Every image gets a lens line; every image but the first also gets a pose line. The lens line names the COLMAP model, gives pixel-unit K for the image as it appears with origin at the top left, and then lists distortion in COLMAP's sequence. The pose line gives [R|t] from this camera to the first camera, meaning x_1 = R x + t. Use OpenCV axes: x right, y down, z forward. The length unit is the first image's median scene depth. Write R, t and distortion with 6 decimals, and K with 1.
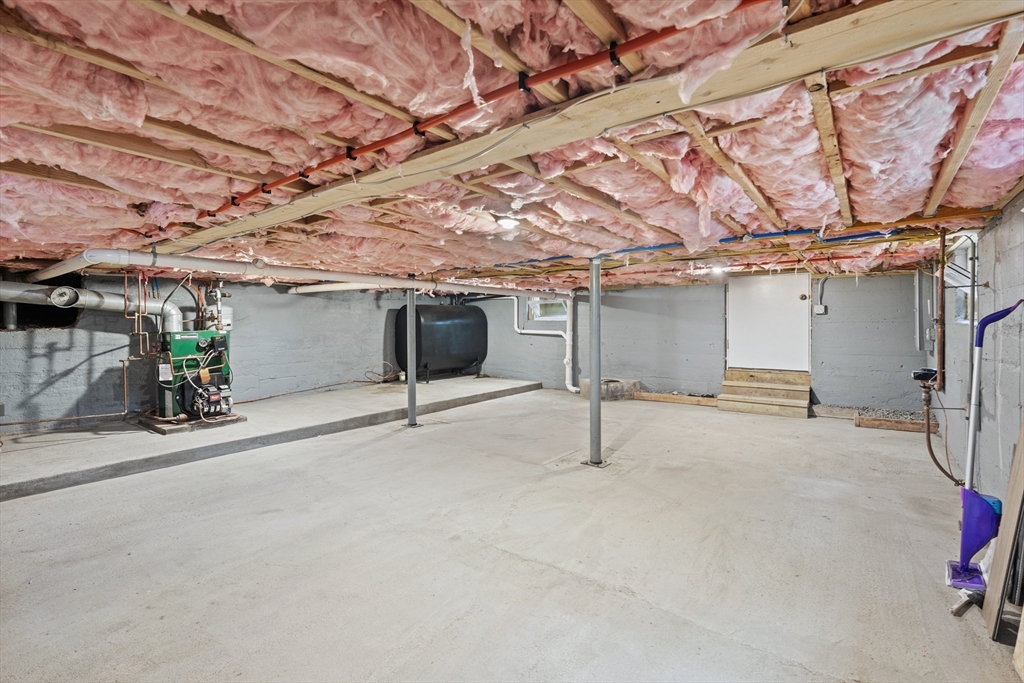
lens RADIAL K [[464.8, 0, 520.7], [0, 464.8, 317.0], [0, 0, 1]] dist [-0.007643, 0.002502]
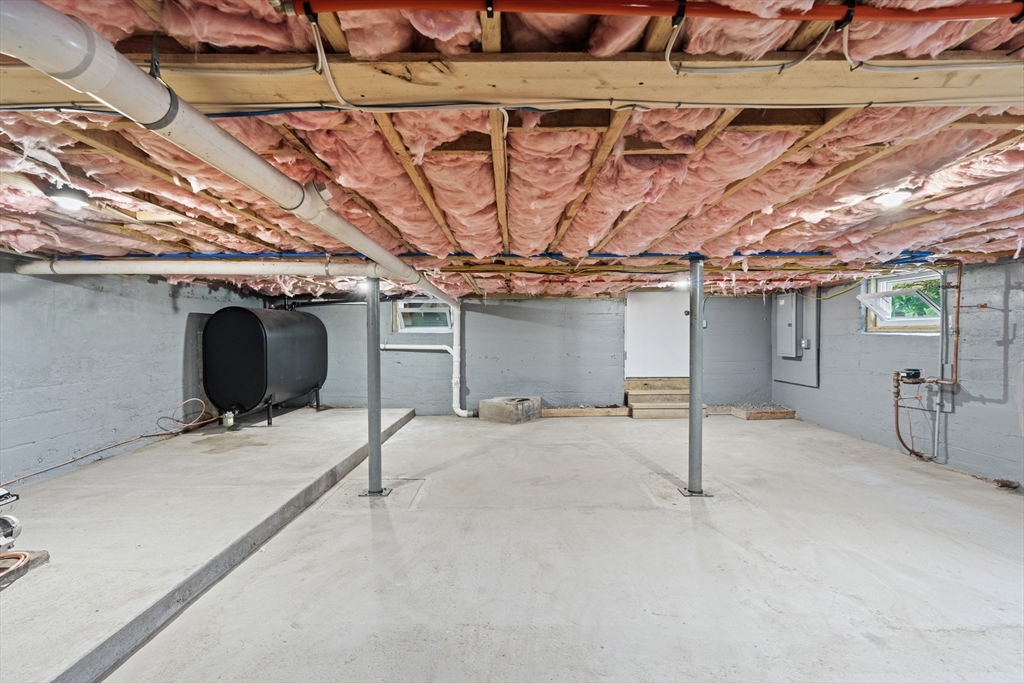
lens RADIAL K [[464.8, 0, 511.1], [0, 464.8, 346.8], [0, 0, 1]] dist [-0.007643, 0.002502]
pose [[0.795507, -0.013015, 0.605804, -0.401556], [-0.006579, 0.999525, 0.030114, 0.008373], [-0.605909, -0.027941, 0.795043, 0.321177]]
